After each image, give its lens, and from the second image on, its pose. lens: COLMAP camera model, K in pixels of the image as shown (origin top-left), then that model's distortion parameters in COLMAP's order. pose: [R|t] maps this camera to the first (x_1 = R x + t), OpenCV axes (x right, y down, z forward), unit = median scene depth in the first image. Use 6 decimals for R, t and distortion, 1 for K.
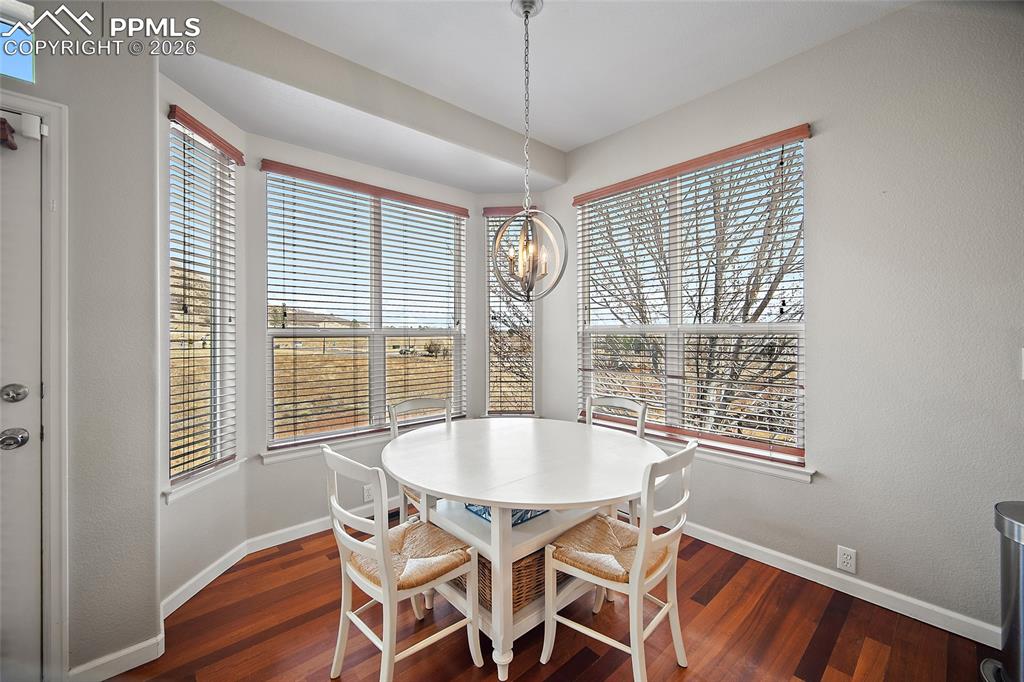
lens RADIAL K [[408.7, 0, 514.8], [0, 408.7, 334.0], [0, 0, 1]] dist [-0.000533, -0.001437]
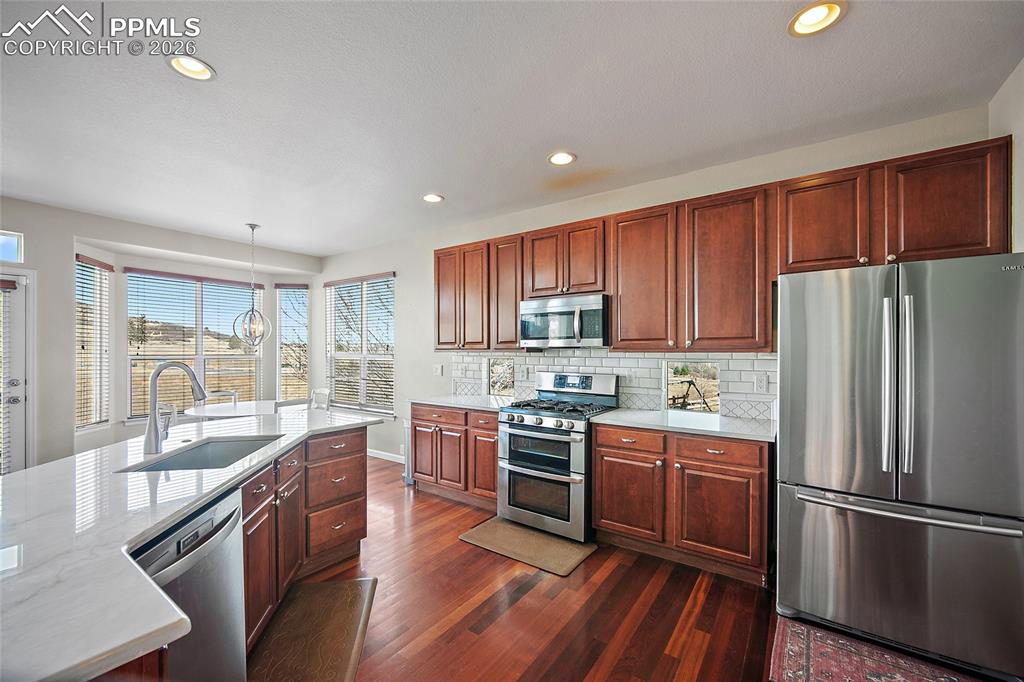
lens RADIAL K [[408.7, 0, 514.2], [0, 408.7, 351.6], [0, 0, 1]] dist [-0.000533, -0.001437]
pose [[0.975117, 0.006552, 0.221592, 0.762262], [-0.006550, 0.999978, -0.000740, -0.042465], [-0.221592, -0.000730, 0.975139, -1.304989]]
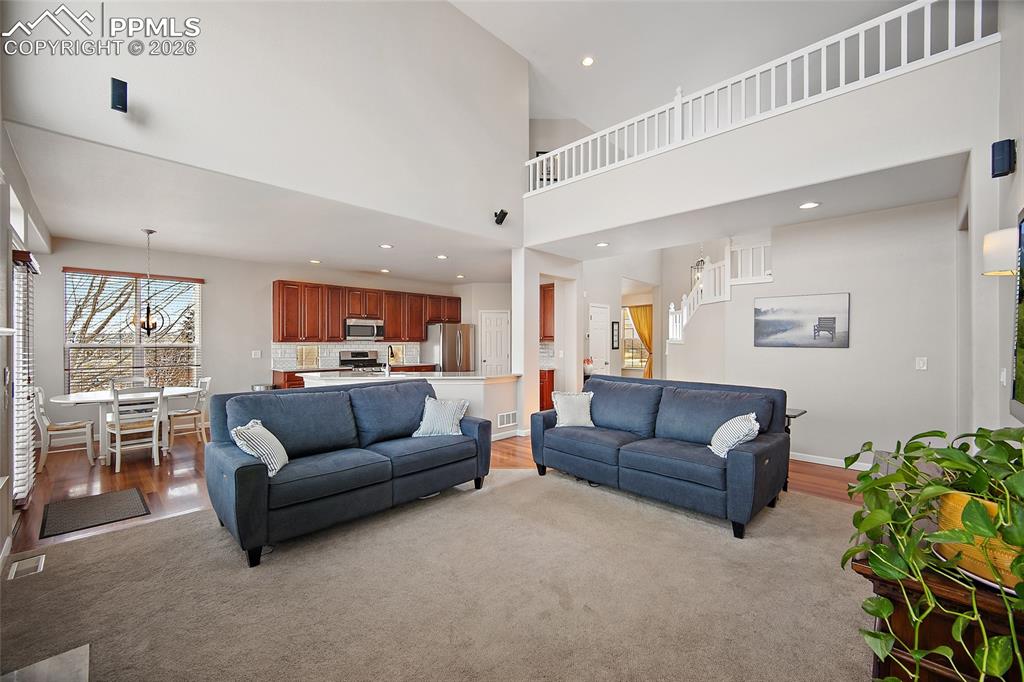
lens RADIAL K [[408.7, 0, 504.5], [0, 408.7, 343.7], [0, 0, 1]] dist [-0.000533, -0.001437]
pose [[-0.042328, 0.001306, 0.999103, -2.117415], [-0.000710, 0.999999, -0.001337, -0.024735], [-0.999104, -0.000766, -0.042327, -0.982321]]
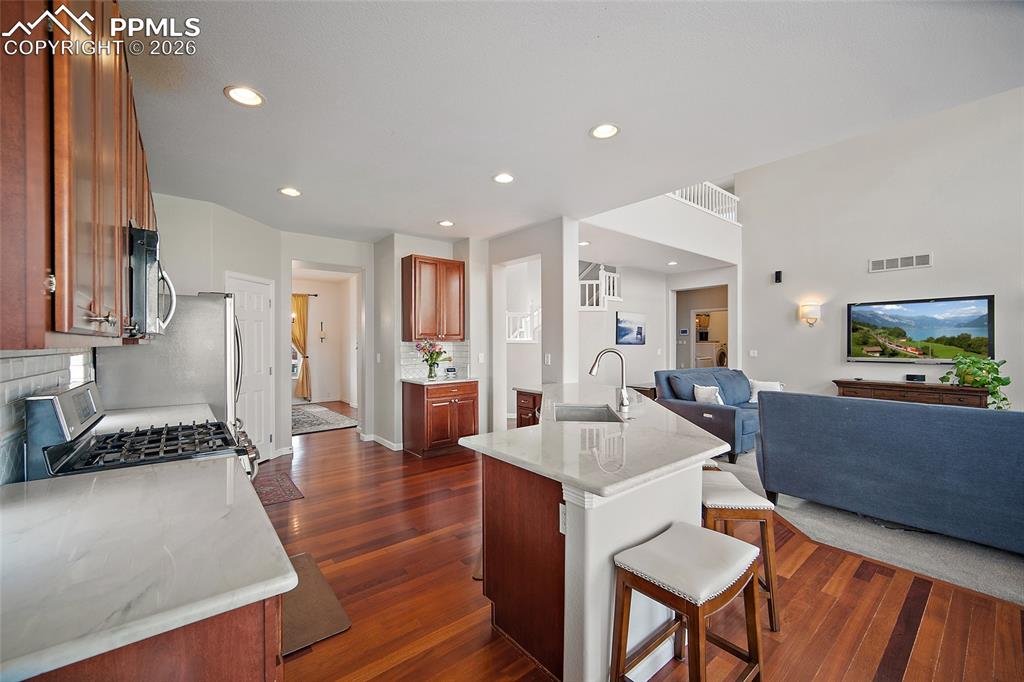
lens RADIAL K [[408.7, 0, 514.1], [0, 408.7, 342.4], [0, 0, 1]] dist [-0.000533, -0.001437]
pose [[-0.997956, 0.010566, 0.063019, 0.453897], [0.010431, 0.999943, -0.002479, -0.031180], [-0.063042, -0.001817, -0.998009, 0.690642]]
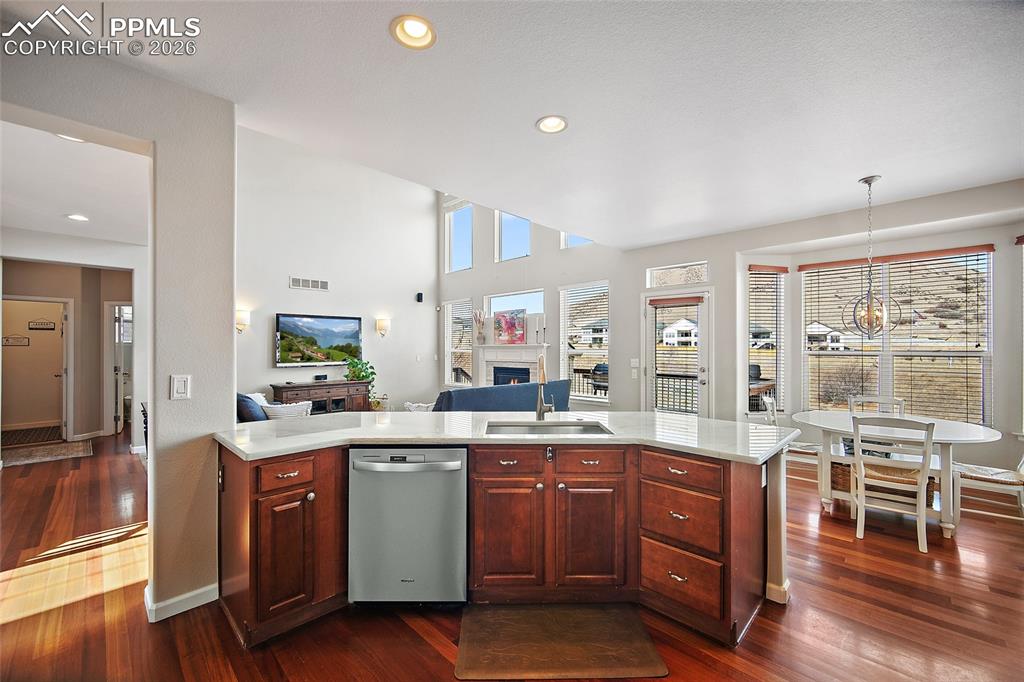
lens RADIAL K [[417.7, 0, 511.0], [0, 417.7, 349.2], [0, 0, 1]] dist [-0.004709, -0.000281]
pose [[0.043145, 0.010888, -0.999009, 1.384142], [0.000039, 0.999941, 0.010900, -0.045241], [0.999069, -0.000509, 0.043142, -0.500539]]
